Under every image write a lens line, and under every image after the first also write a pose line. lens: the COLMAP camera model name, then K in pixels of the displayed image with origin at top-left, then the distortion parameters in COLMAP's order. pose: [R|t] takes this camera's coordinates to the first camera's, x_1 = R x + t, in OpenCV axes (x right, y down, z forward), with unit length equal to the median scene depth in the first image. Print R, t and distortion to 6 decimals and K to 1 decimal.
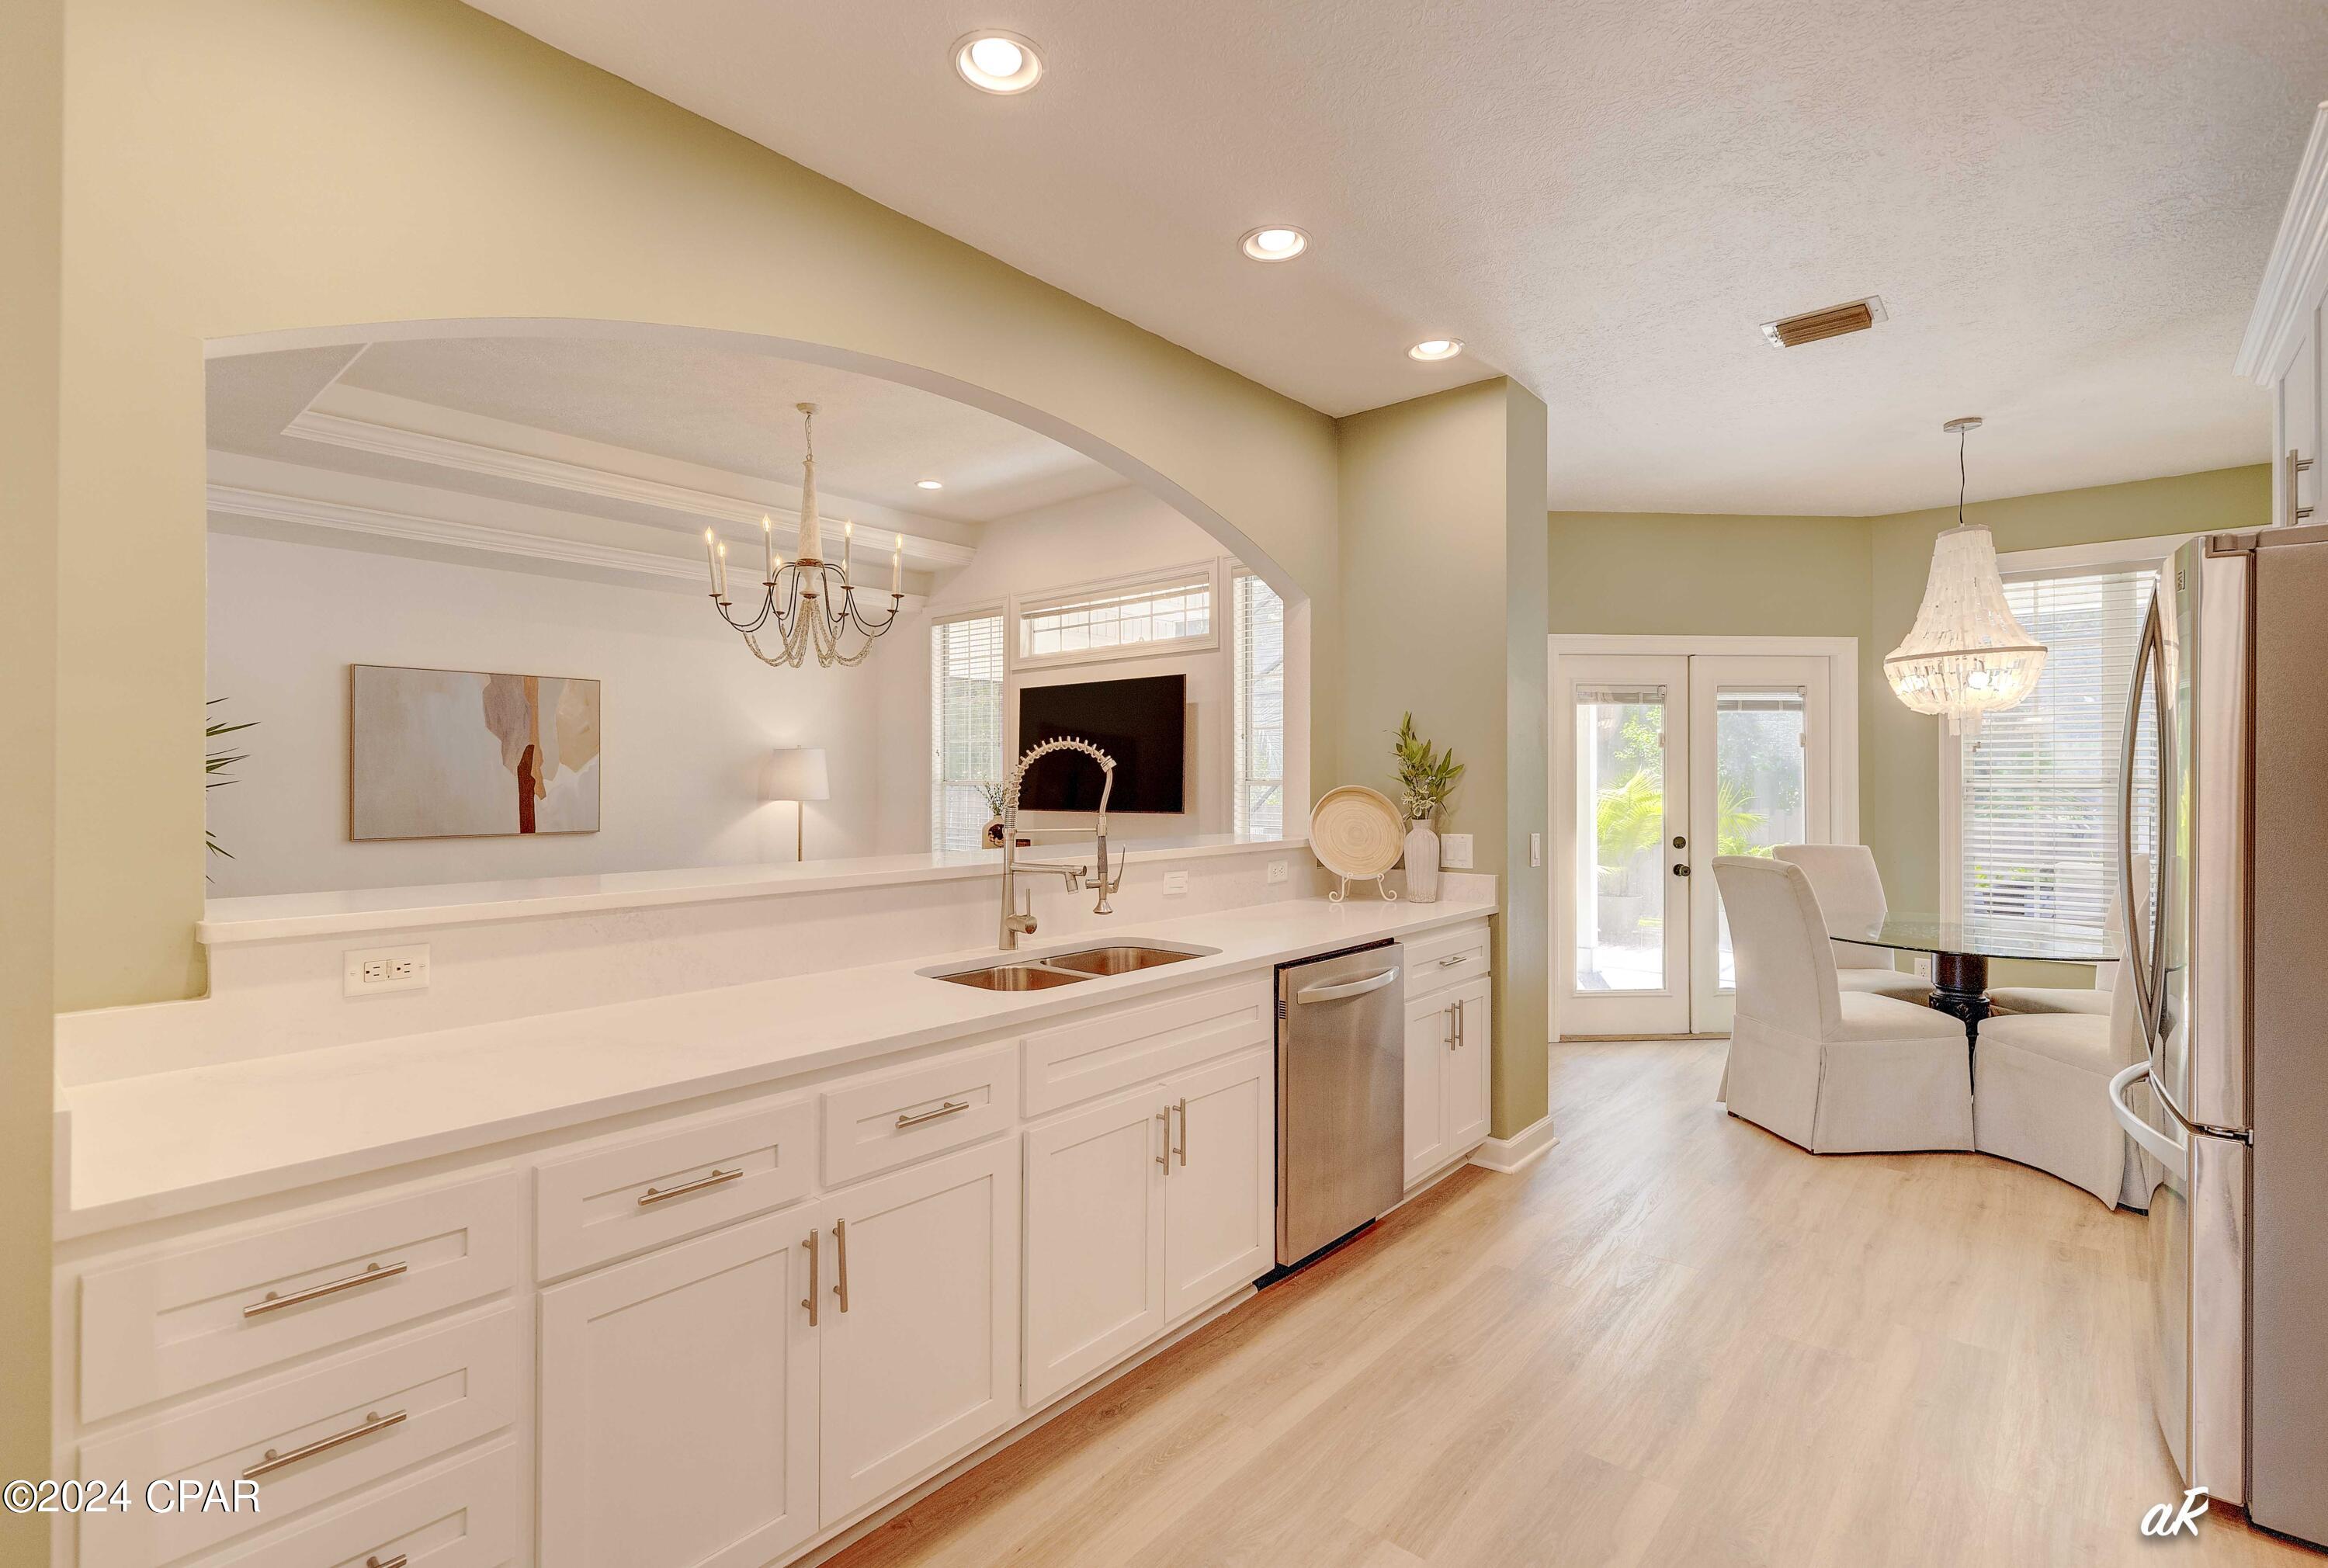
lens RADIAL K [[1065.7, 0, 1146.3], [0, 1065.7, 780.8], [0, 0, 1]] dist [0.010715, -0.000852]
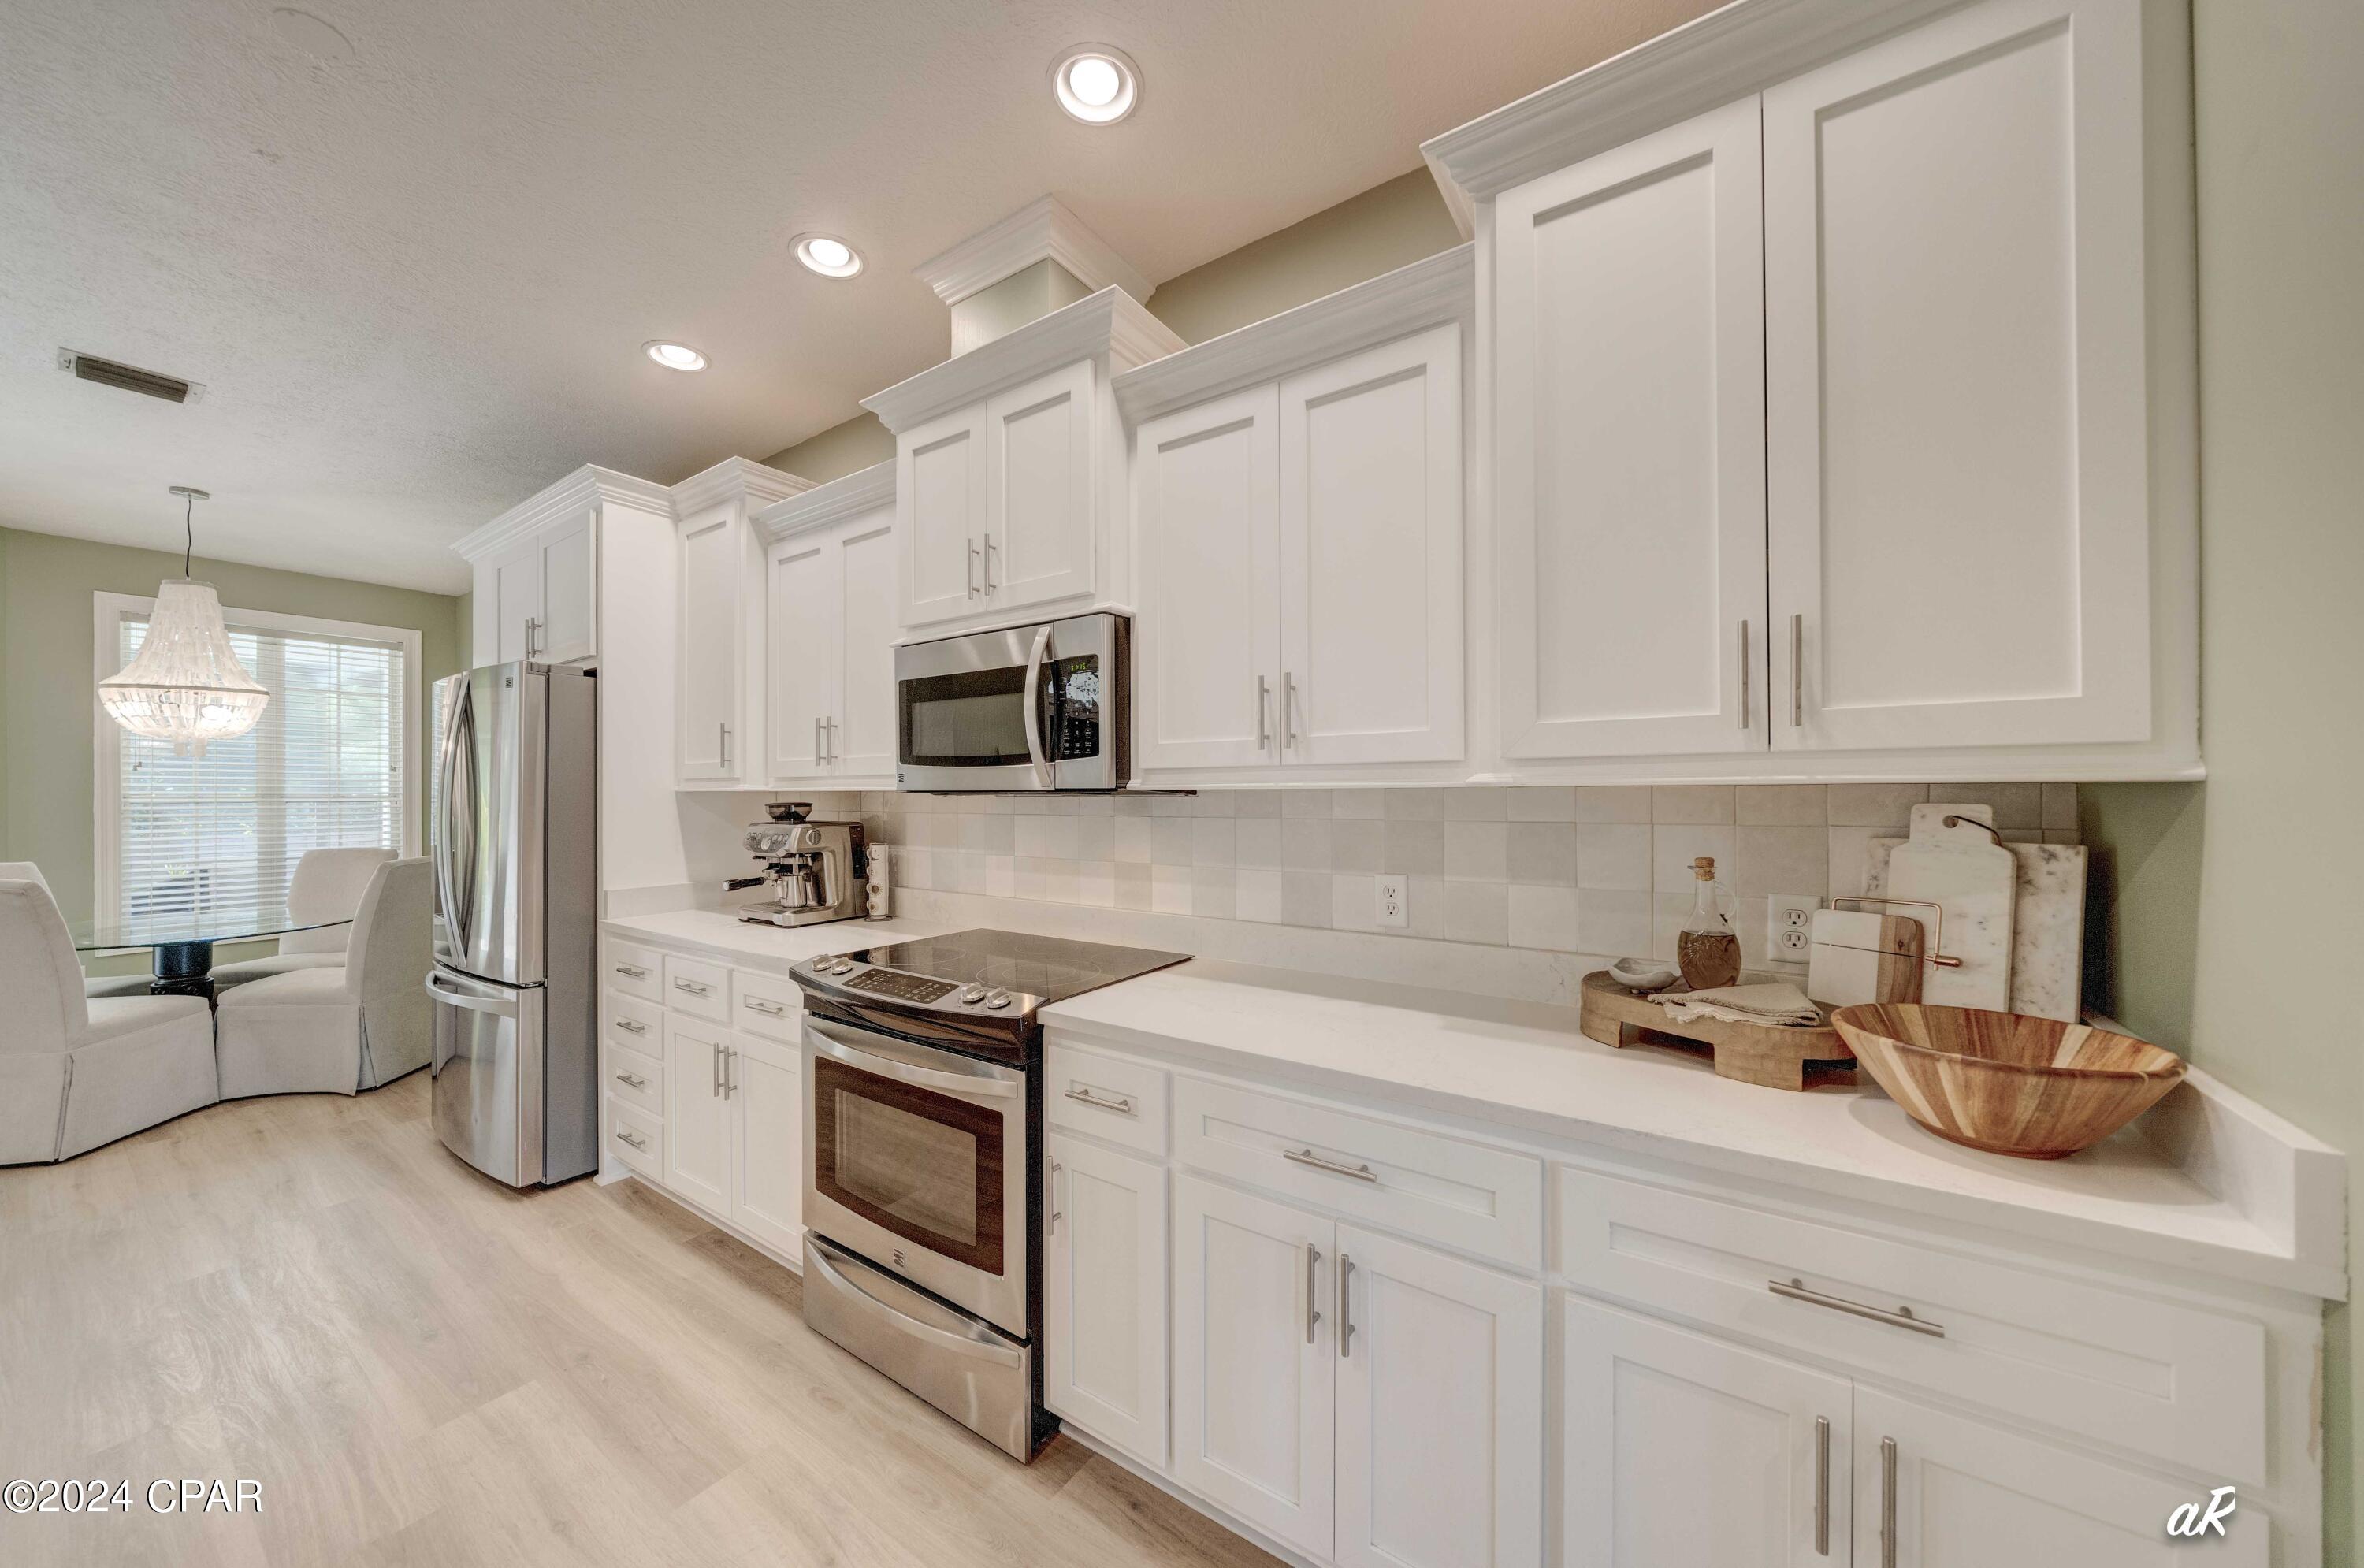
lens RADIAL K [[827.5, 0, 1170.5], [0, 827.5, 789.6], [0, 0, 1]] dist [0.000551, 0.000142]
pose [[-0.108279, 0.004271, 0.994111, -0.186481], [0.003353, 0.999987, -0.003931, -0.000125], [-0.994115, 0.002907, -0.108292, 0.022278]]
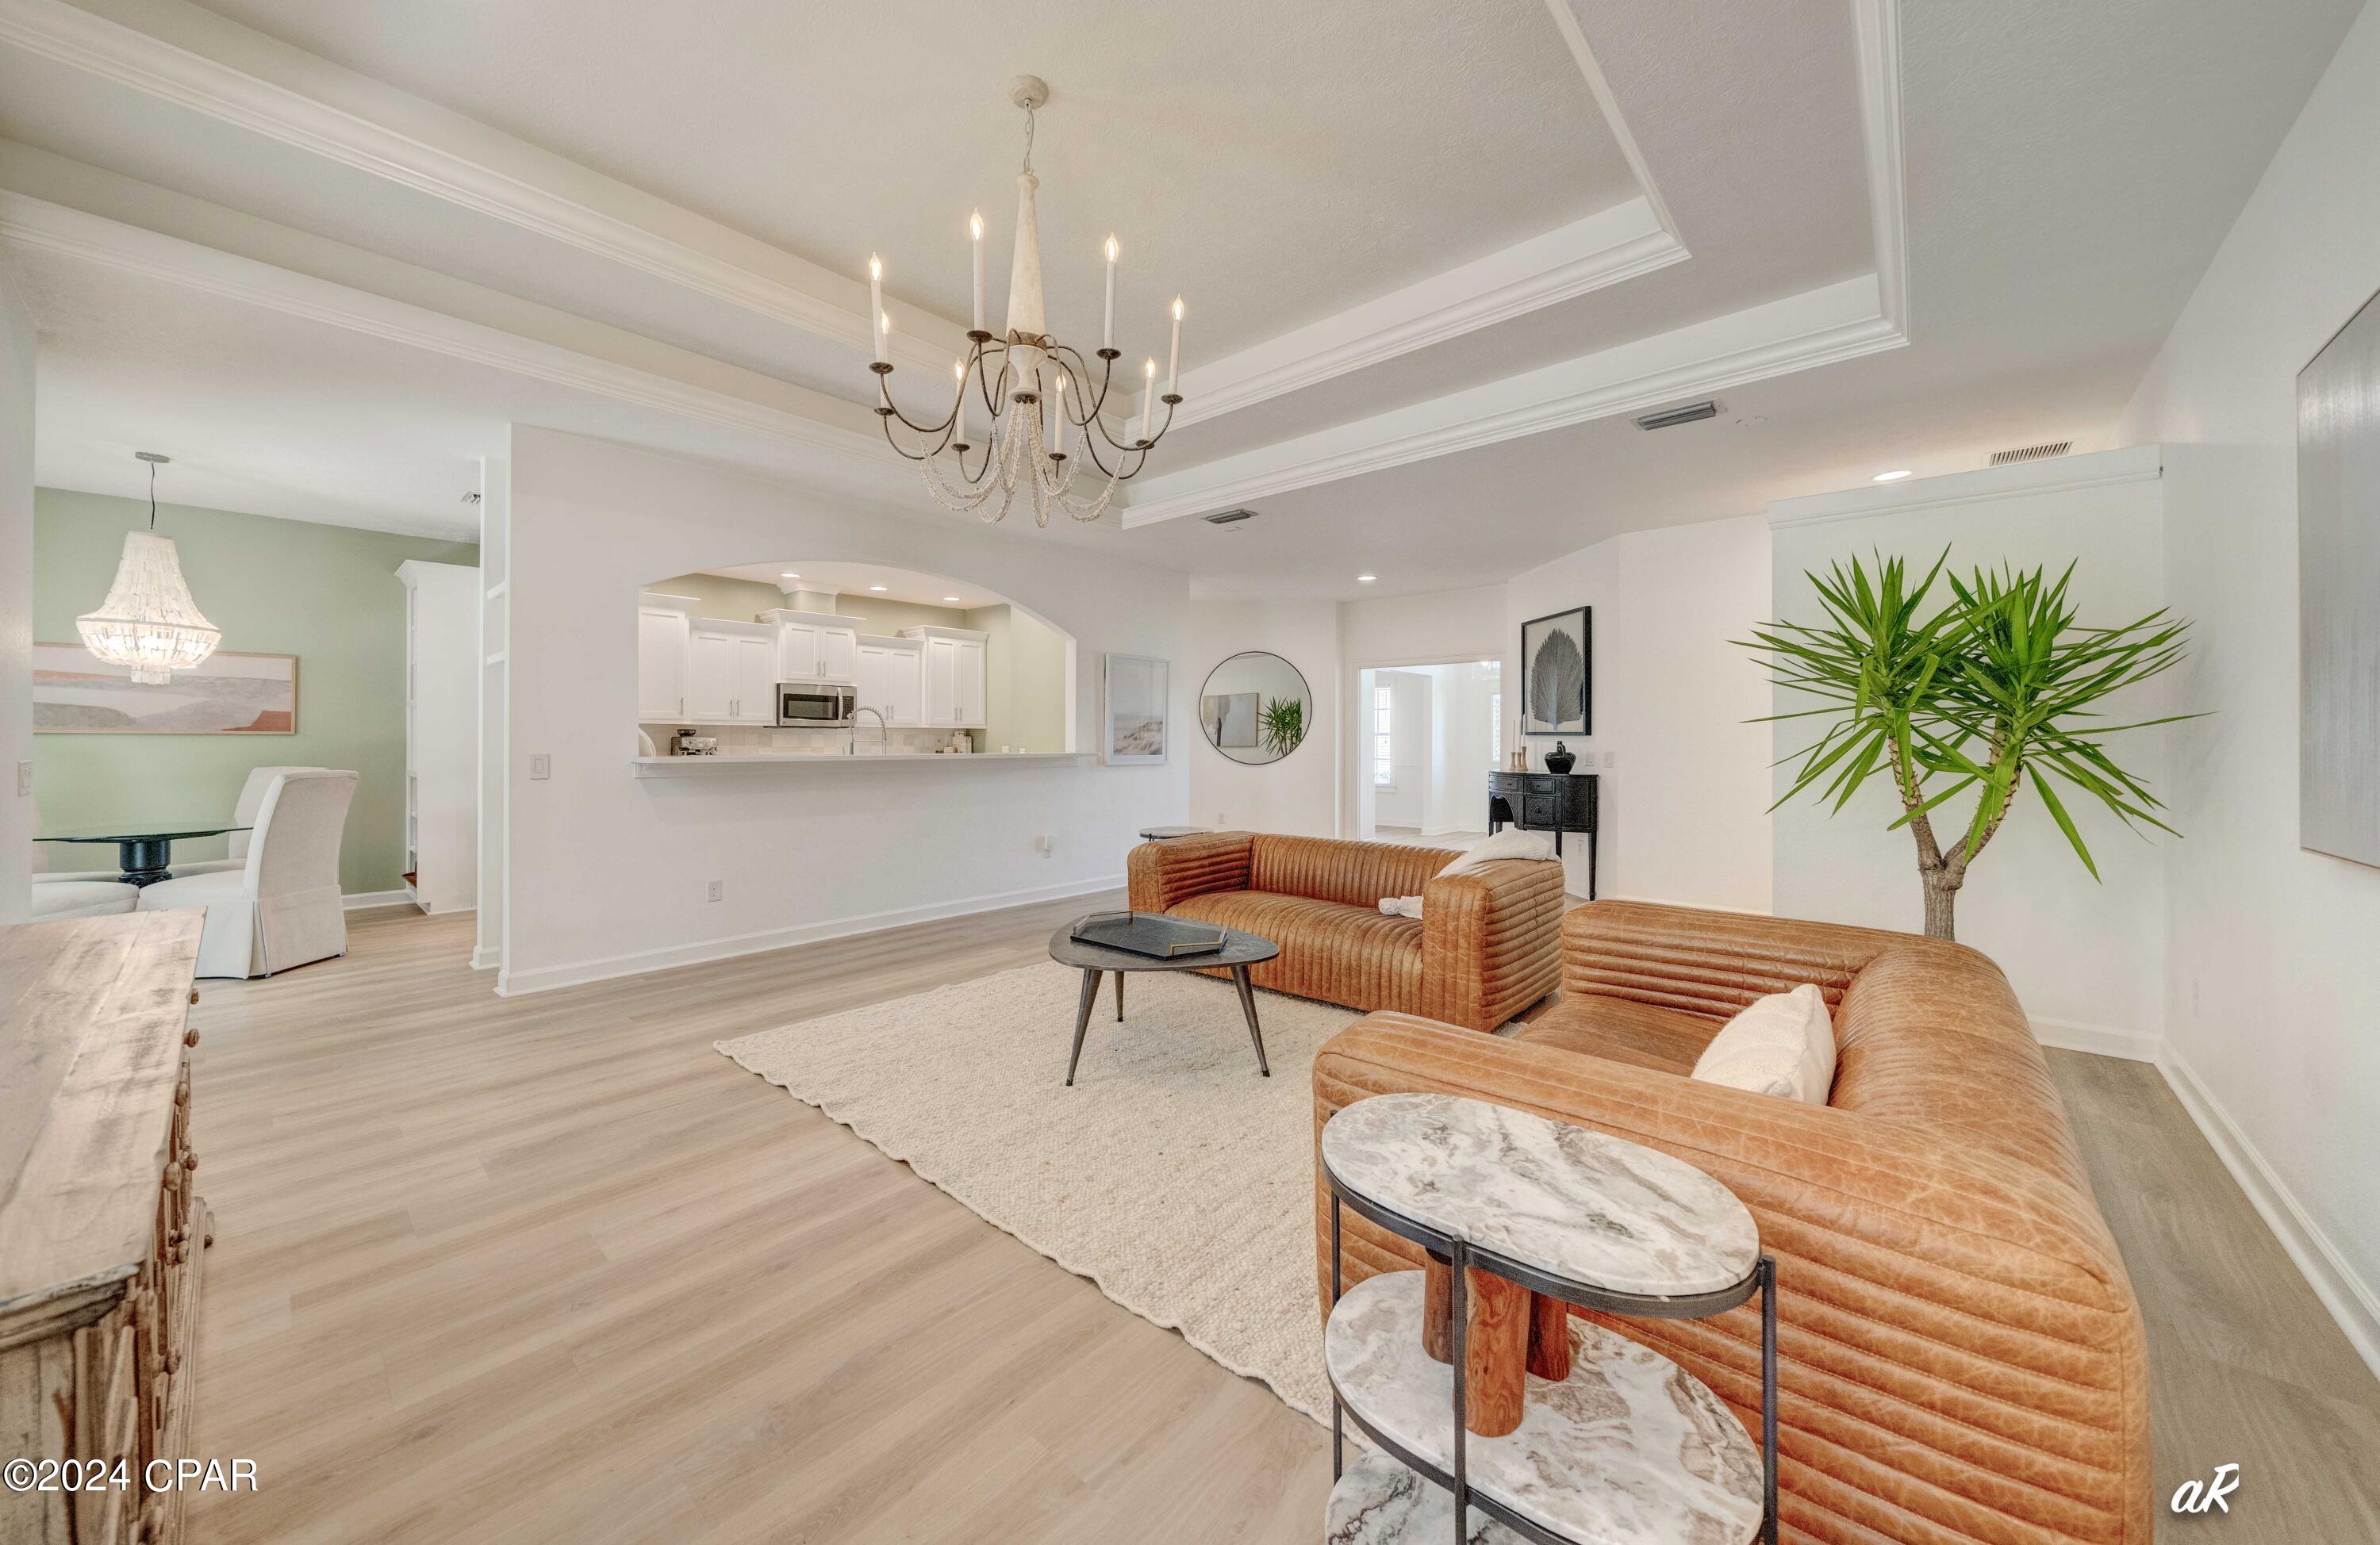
lens RADIAL K [[869.2, 0, 1175.8], [0, 869.2, 748.4], [0, 0, 1]] dist [-0.001982, -0.000075]
pose [[-0.999981, -0.000218, -0.006200, -0.411430], [-0.000273, 0.999960, 0.008902, 0.022215], [0.006198, 0.008903, -0.999941, 1.561806]]
